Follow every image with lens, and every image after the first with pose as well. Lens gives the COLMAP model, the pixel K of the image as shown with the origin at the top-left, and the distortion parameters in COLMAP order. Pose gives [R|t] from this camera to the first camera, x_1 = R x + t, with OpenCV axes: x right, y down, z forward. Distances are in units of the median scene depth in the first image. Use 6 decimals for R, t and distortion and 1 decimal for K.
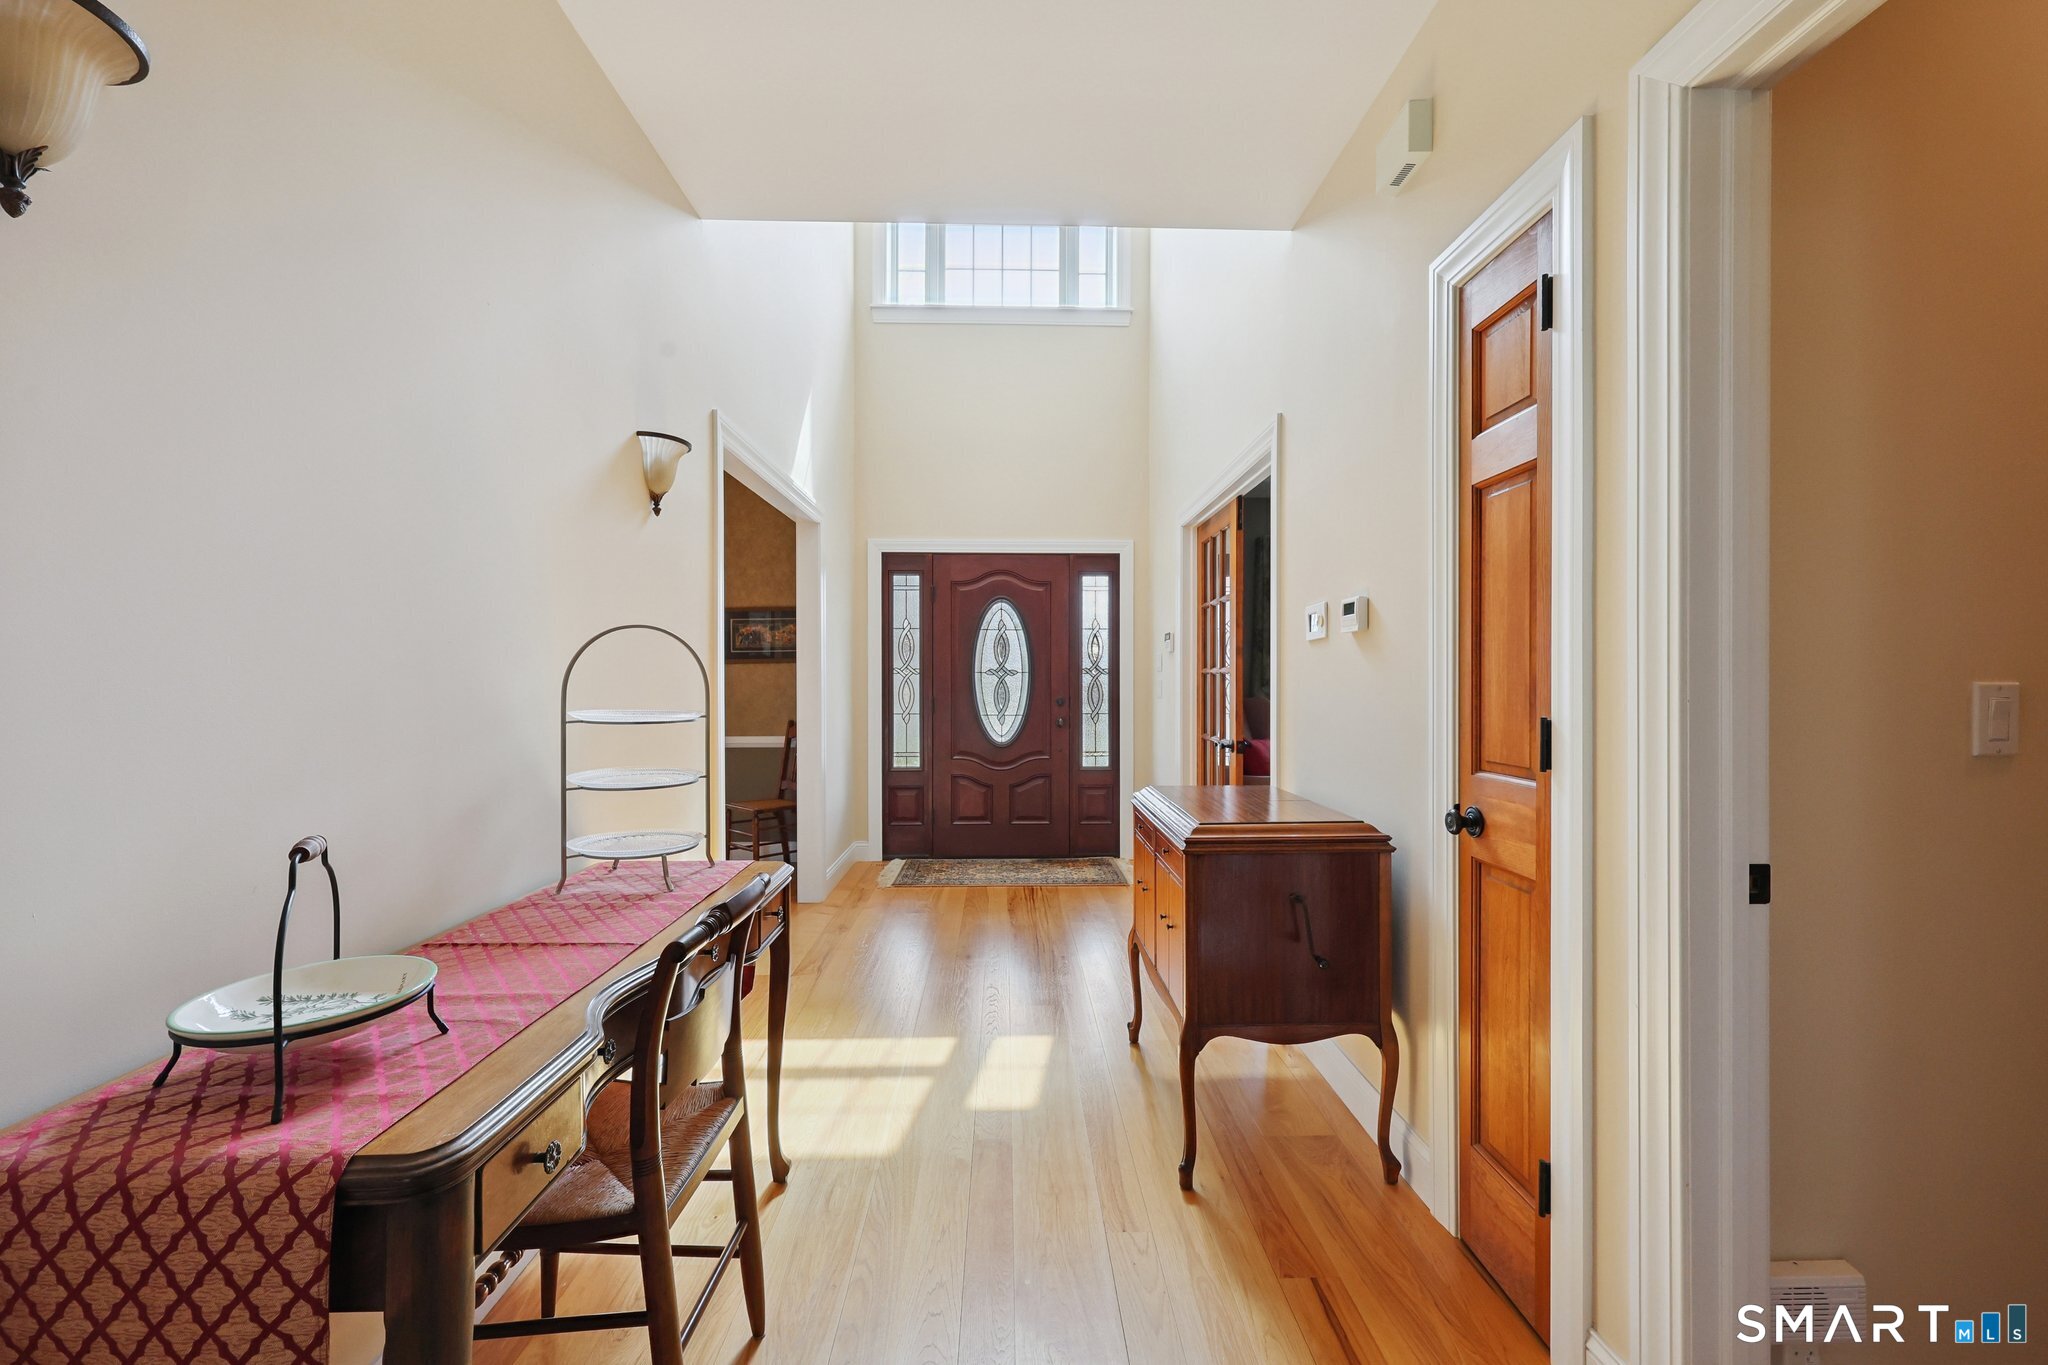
lens RADIAL K [[820.2, 0, 1028.1], [0, 820.2, 679.9], [0, 0, 1]] dist [0.000108, 0.000185]
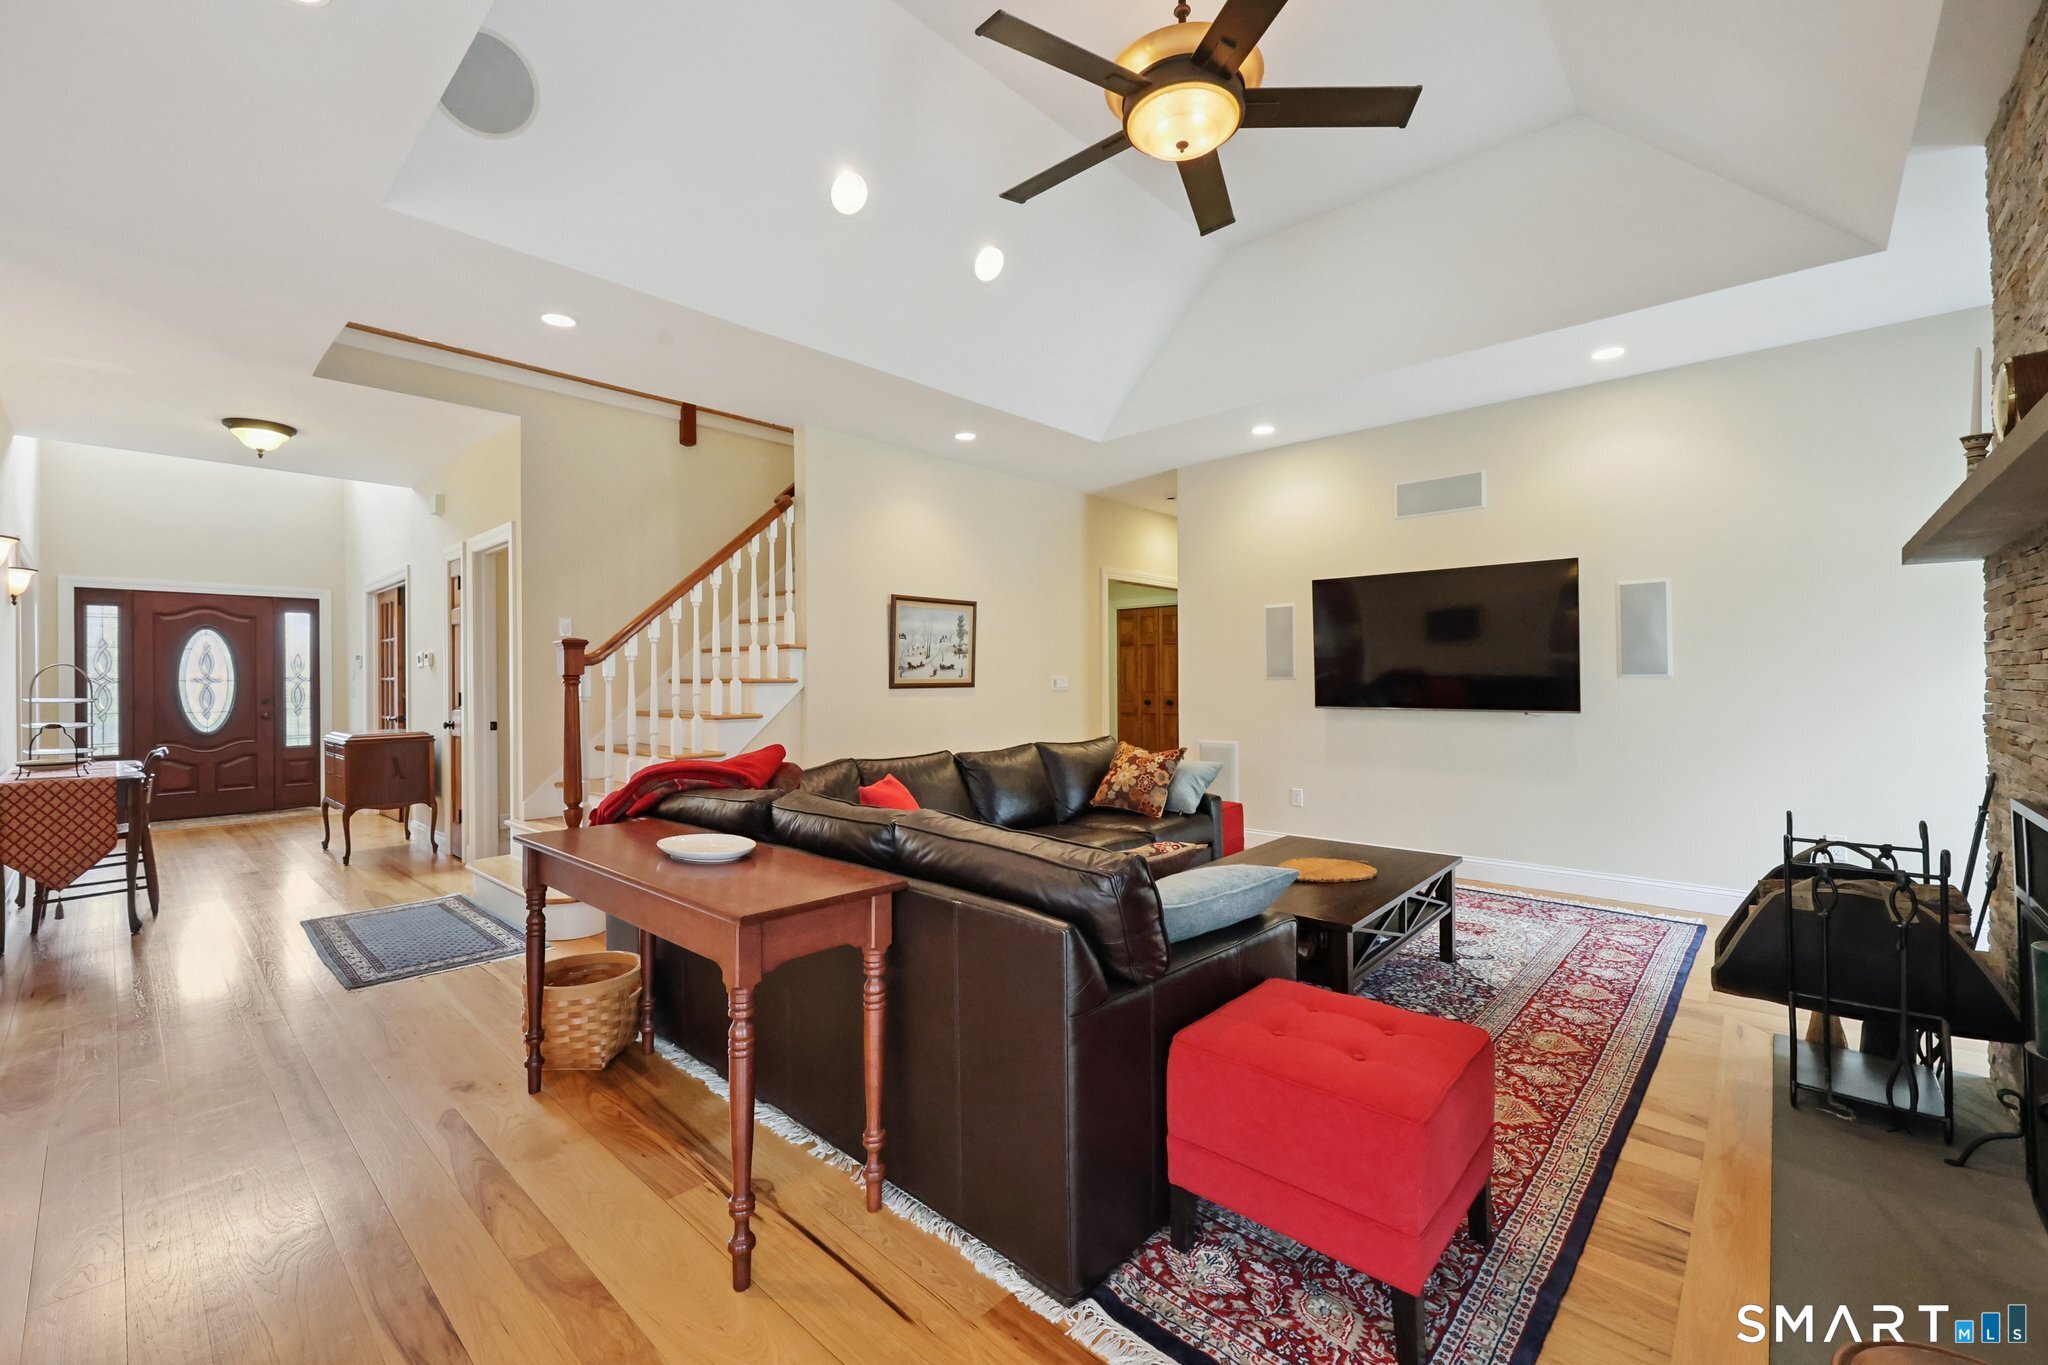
lens RADIAL K [[820.2, 0, 1017.5], [0, 820.2, 676.2], [0, 0, 1]] dist [0.000108, 0.000185]
pose [[0.692335, -0.004734, 0.721561, -0.083767], [0.011375, 0.999926, -0.004354, 0.004570], [-0.721487, 0.011223, 0.692337, -0.918409]]
